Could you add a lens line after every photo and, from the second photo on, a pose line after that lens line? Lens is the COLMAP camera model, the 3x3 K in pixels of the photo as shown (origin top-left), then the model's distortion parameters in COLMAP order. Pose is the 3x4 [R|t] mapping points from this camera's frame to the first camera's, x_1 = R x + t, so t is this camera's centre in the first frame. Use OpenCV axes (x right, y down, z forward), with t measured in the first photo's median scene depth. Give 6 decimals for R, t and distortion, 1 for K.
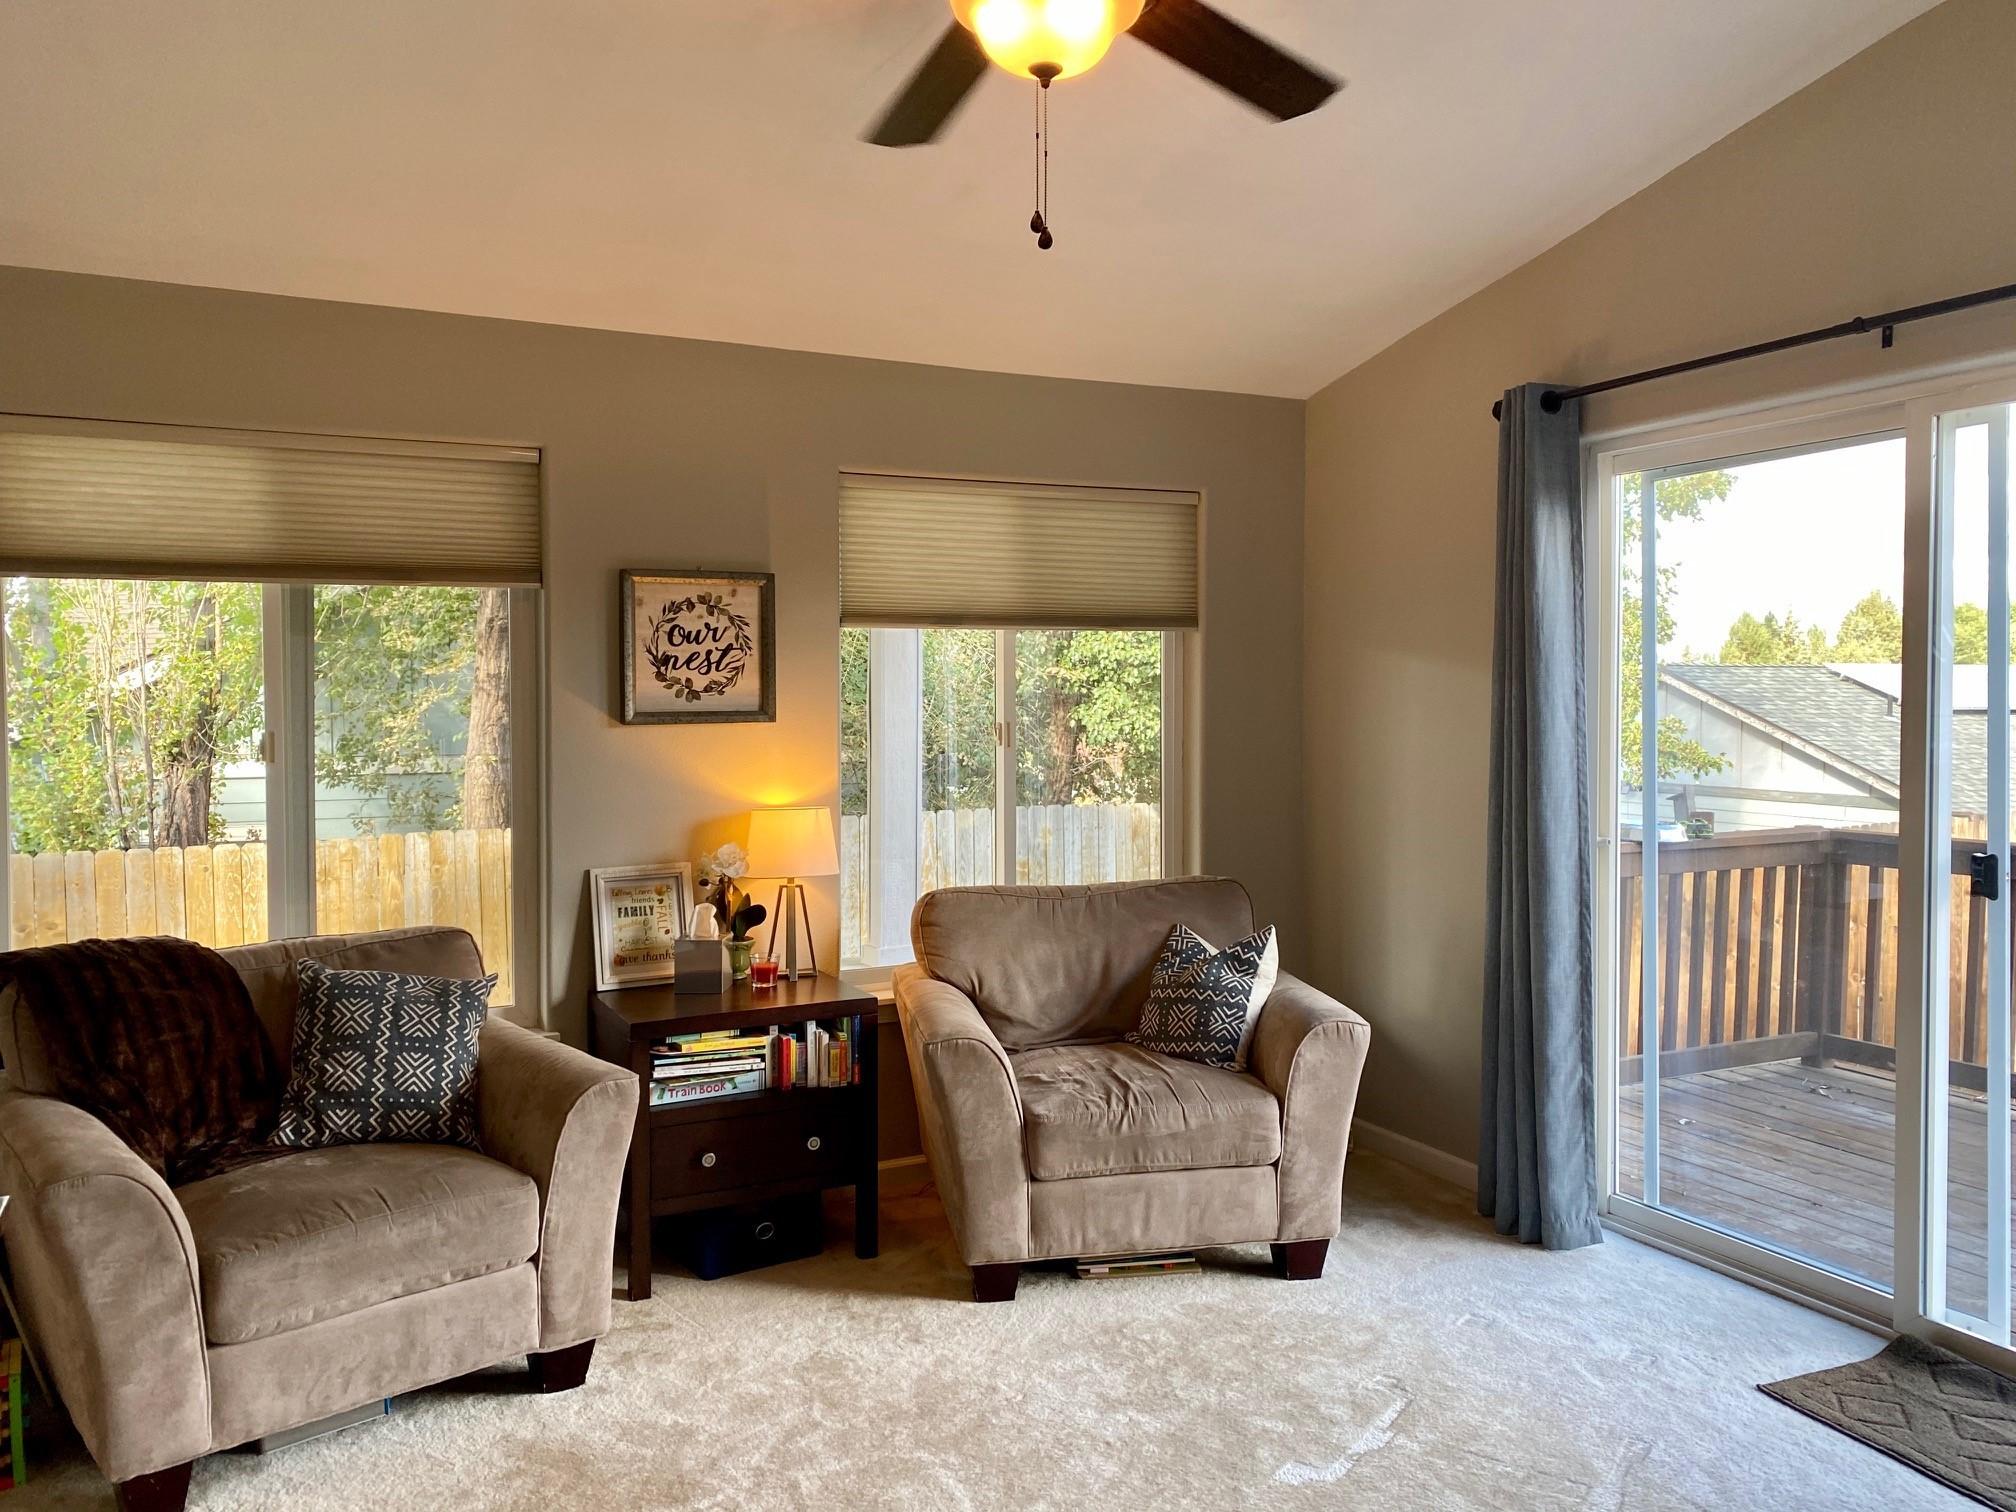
lens RADIAL K [[1549.3, 0, 1070.0], [0, 1549.3, 745.1], [0, 0, 1]] dist [0.054034, -0.115959]
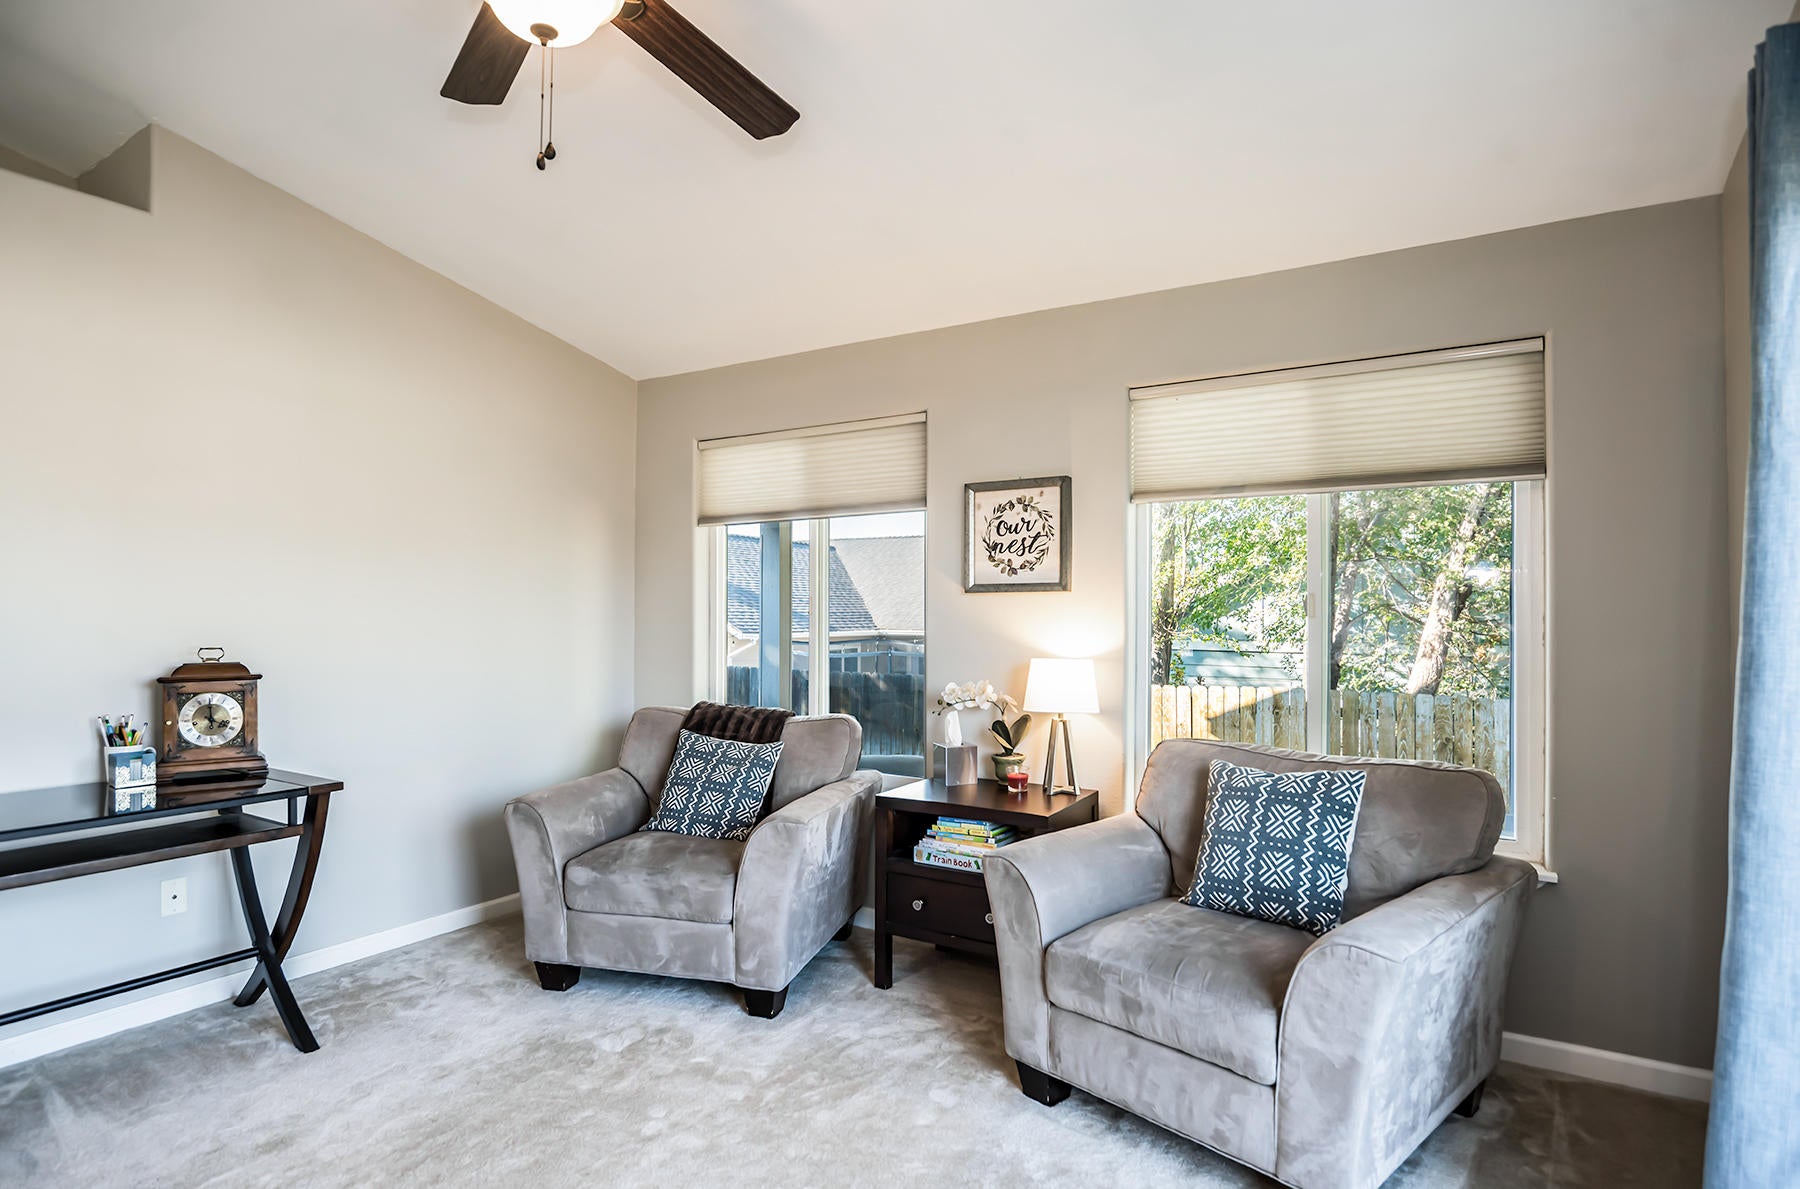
lens RADIAL K [[943.0, 0, 863.7], [0, 943.0, 603.9], [0, 0, 1]] dist [-0.036769, 0.000098]
pose [[0.502057, -0.002575, -0.864831, 0.409319], [-0.032643, 0.999227, -0.021926, 0.018824], [0.864218, 0.039238, 0.501584, 0.478107]]
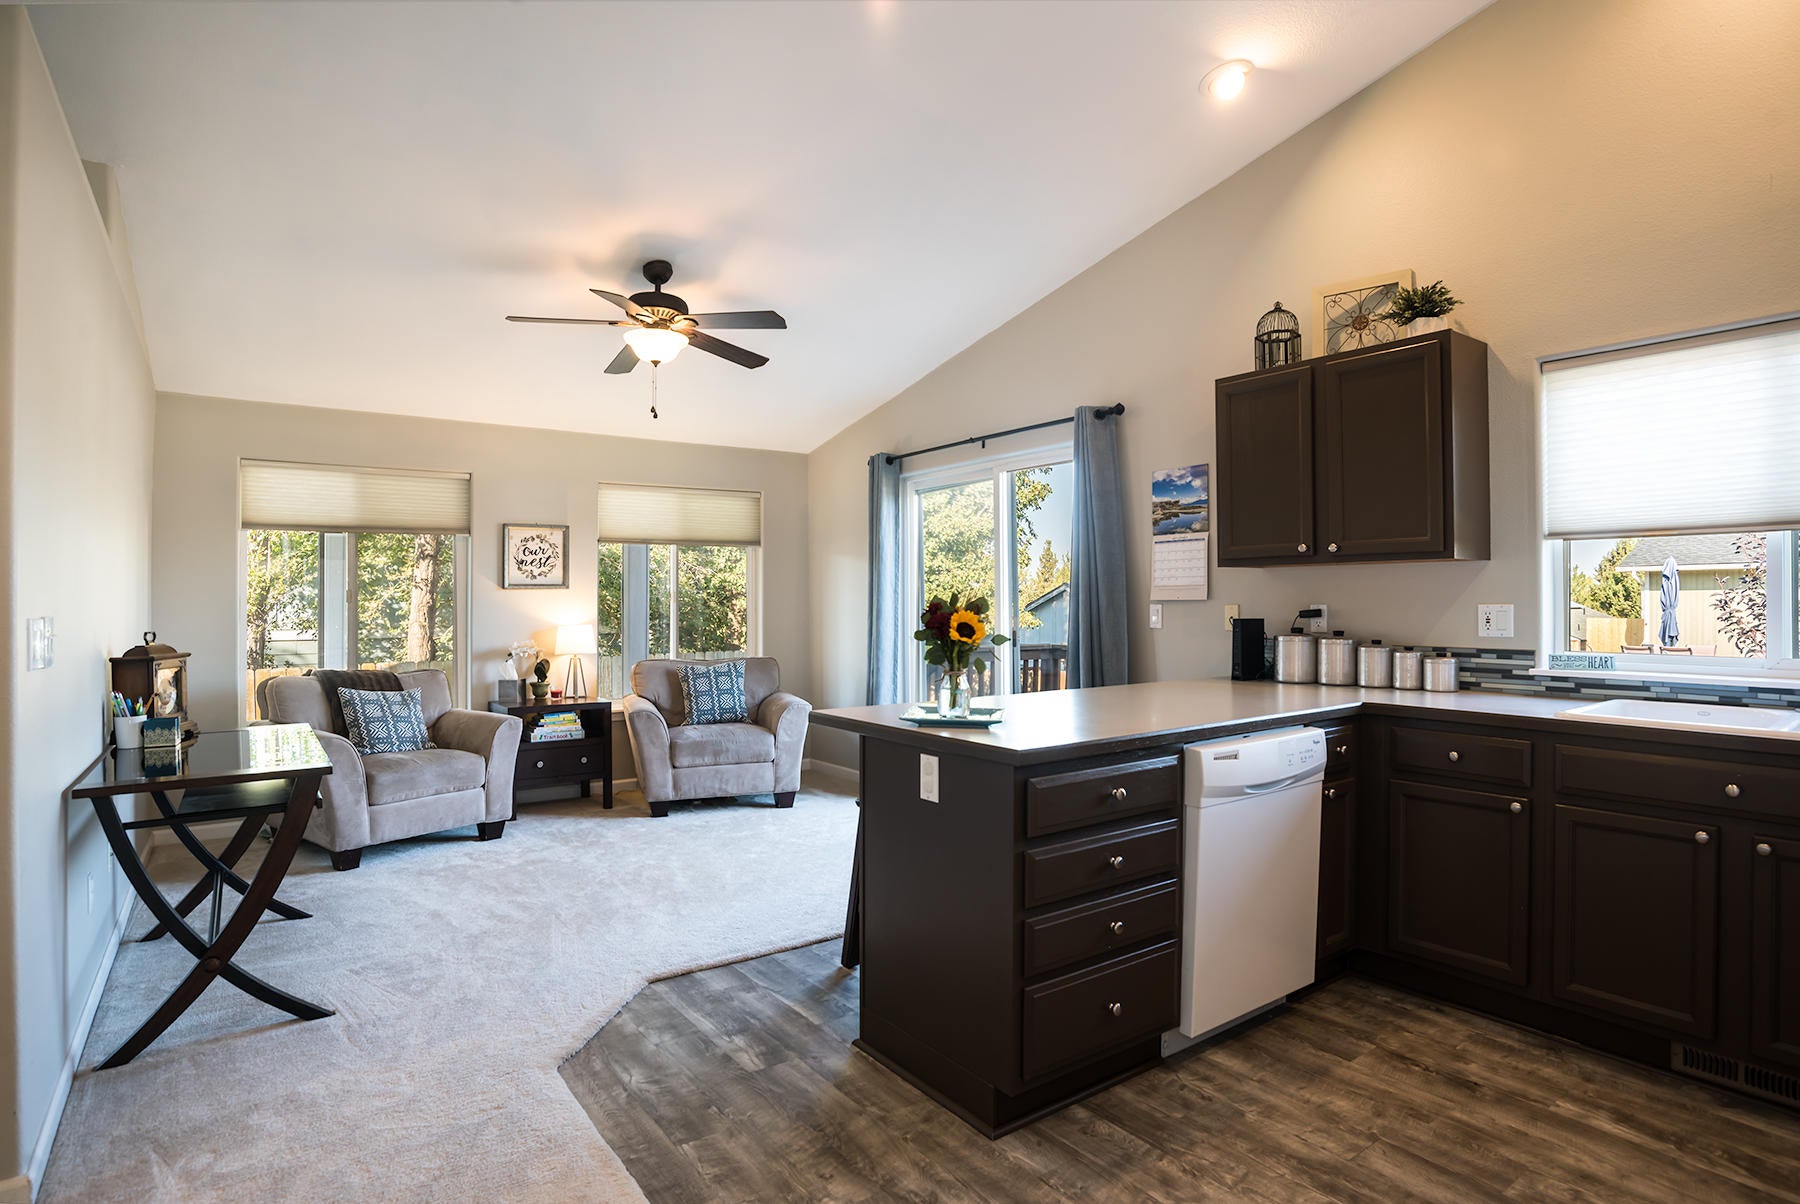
lens RADIAL K [[930.0, 0, 899.8], [0, 930.0, 610.6], [0, 0, 1]] dist [-0.046894, 0.022916]
pose [[0.989945, -0.002039, 0.141436, 0.109276], [0.005460, 0.999702, -0.023802, 0.055498], [-0.141346, 0.024335, 0.989661, -0.464668]]
